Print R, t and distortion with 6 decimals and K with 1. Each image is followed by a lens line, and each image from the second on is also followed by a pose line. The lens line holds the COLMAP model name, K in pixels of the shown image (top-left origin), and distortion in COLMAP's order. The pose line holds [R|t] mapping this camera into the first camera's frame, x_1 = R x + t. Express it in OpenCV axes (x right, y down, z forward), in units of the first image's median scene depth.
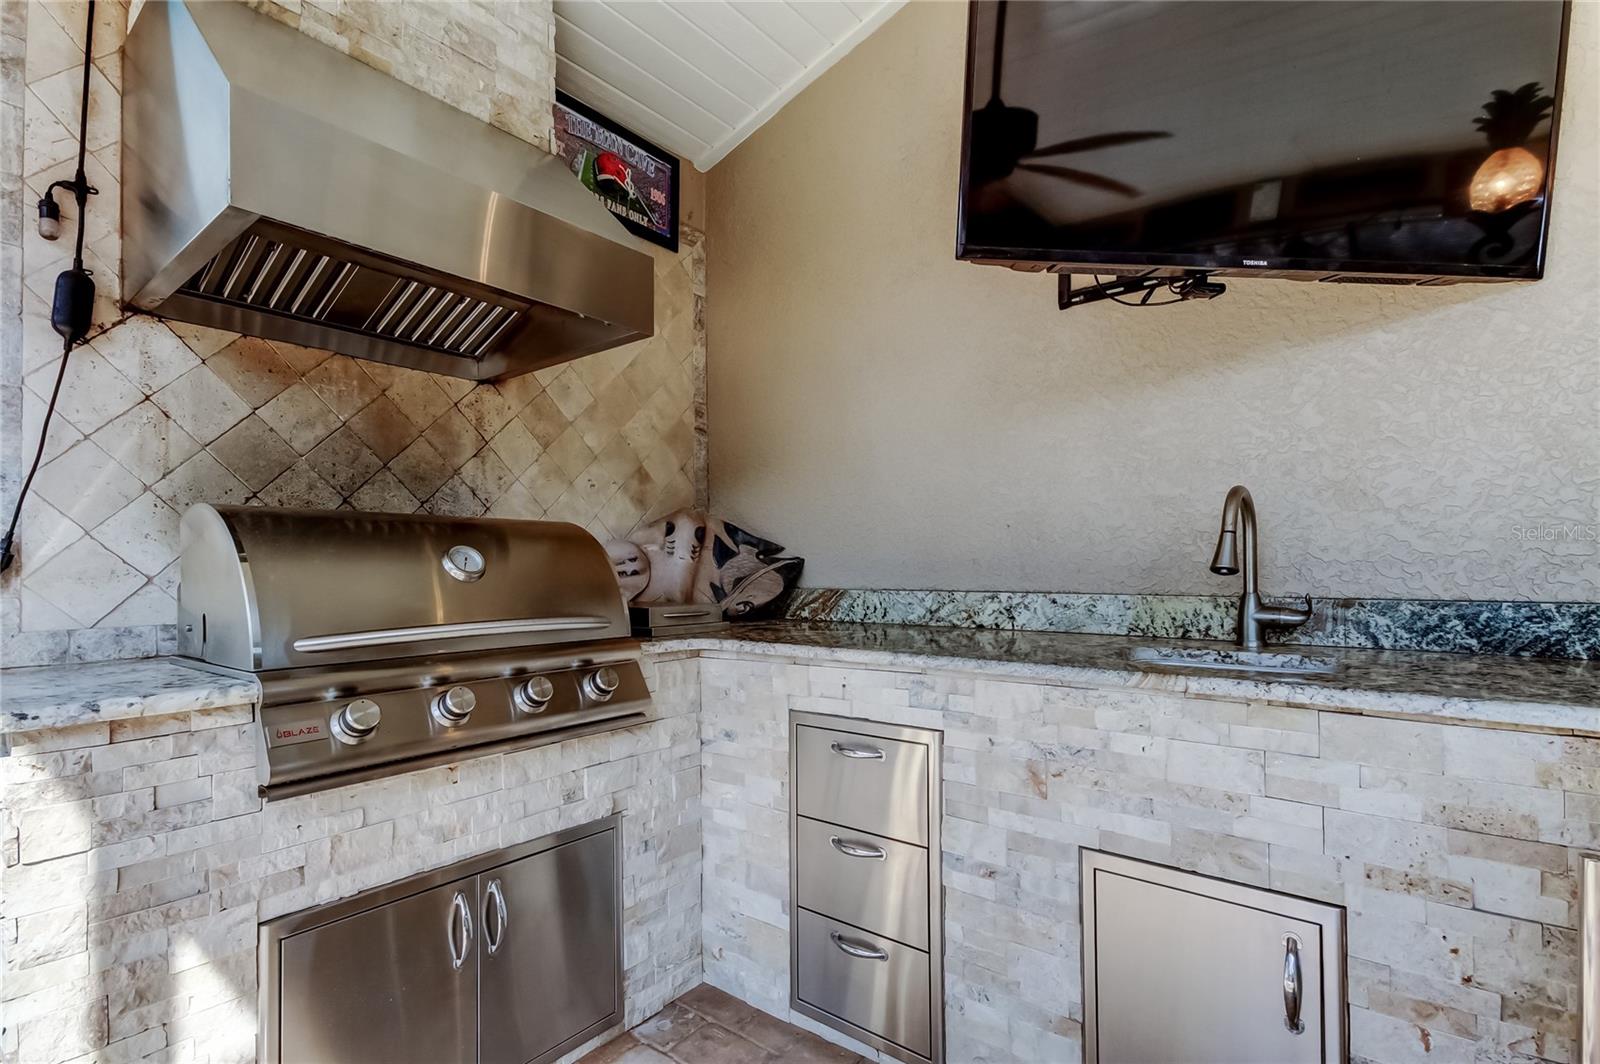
lens RADIAL K [[743.7, 0, 806.8], [0, 743.7, 552.8], [0, 0, 1]] dist [0.006690, -0.000582]
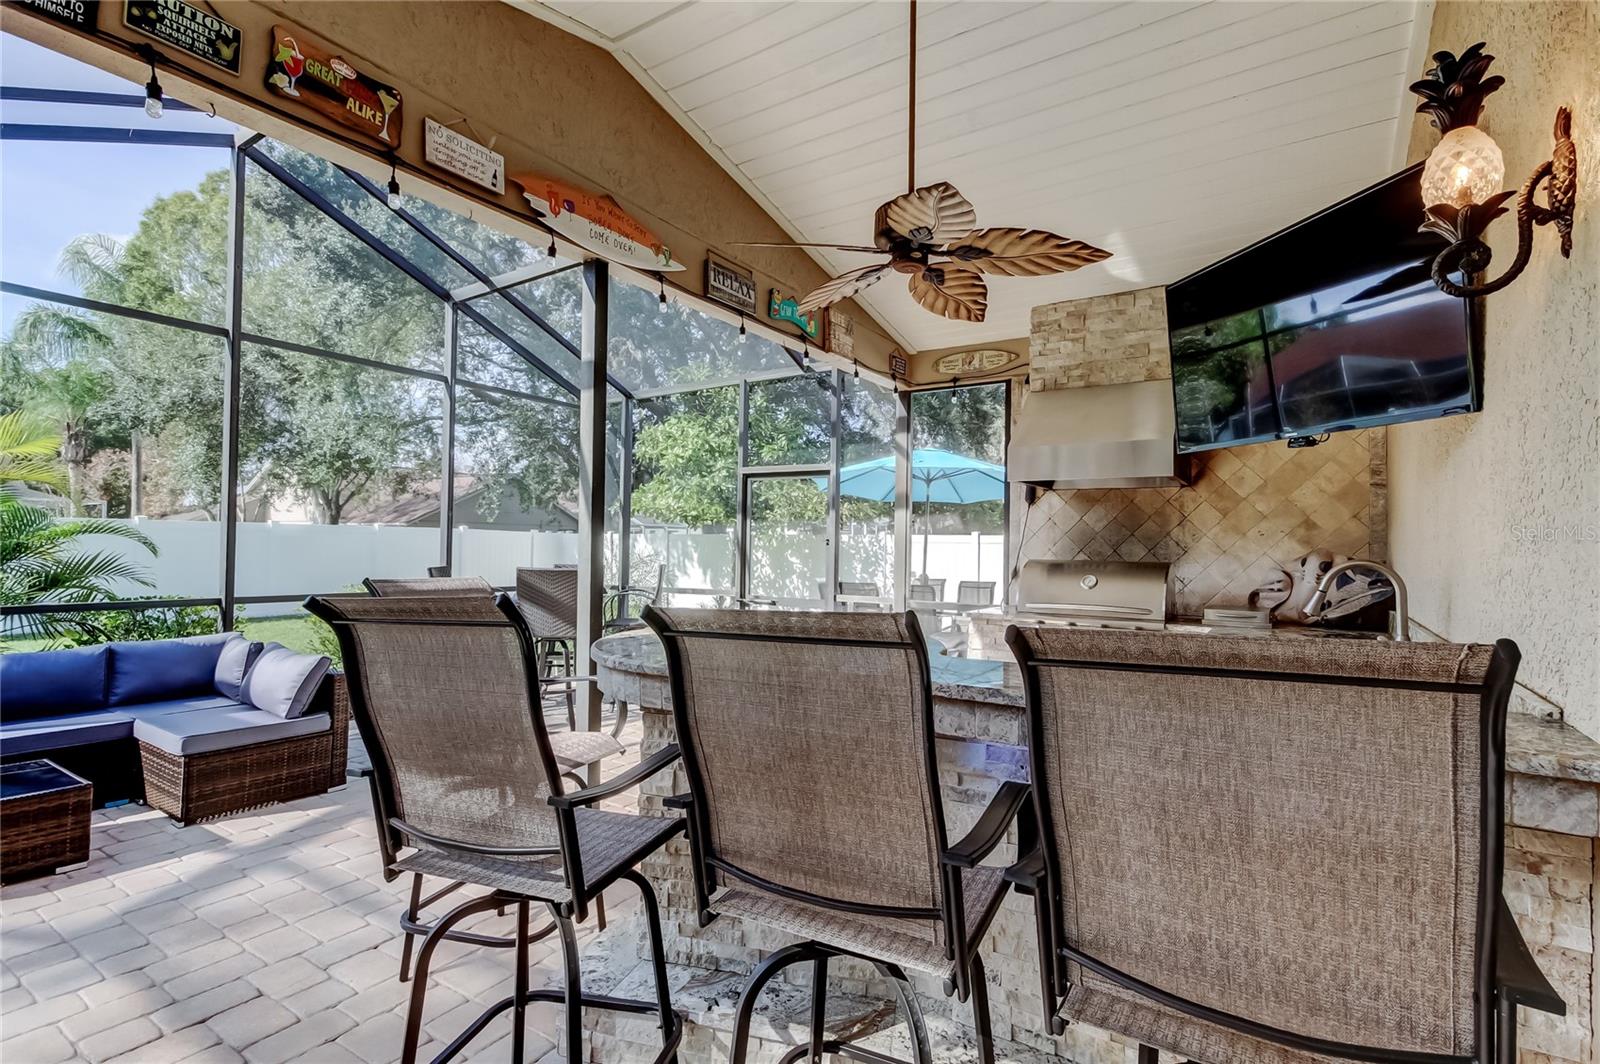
lens RADIAL K [[733.9, 0, 800.0], [0, 733.9, 532.0], [0, 0, 1]] dist [0.018688, -0.000121]
pose [[0.093398, -0.010638, -0.995572, 1.238796], [0.003737, 0.999940, -0.010334, -0.083339], [0.995622, -0.002756, 0.093432, -0.163384]]
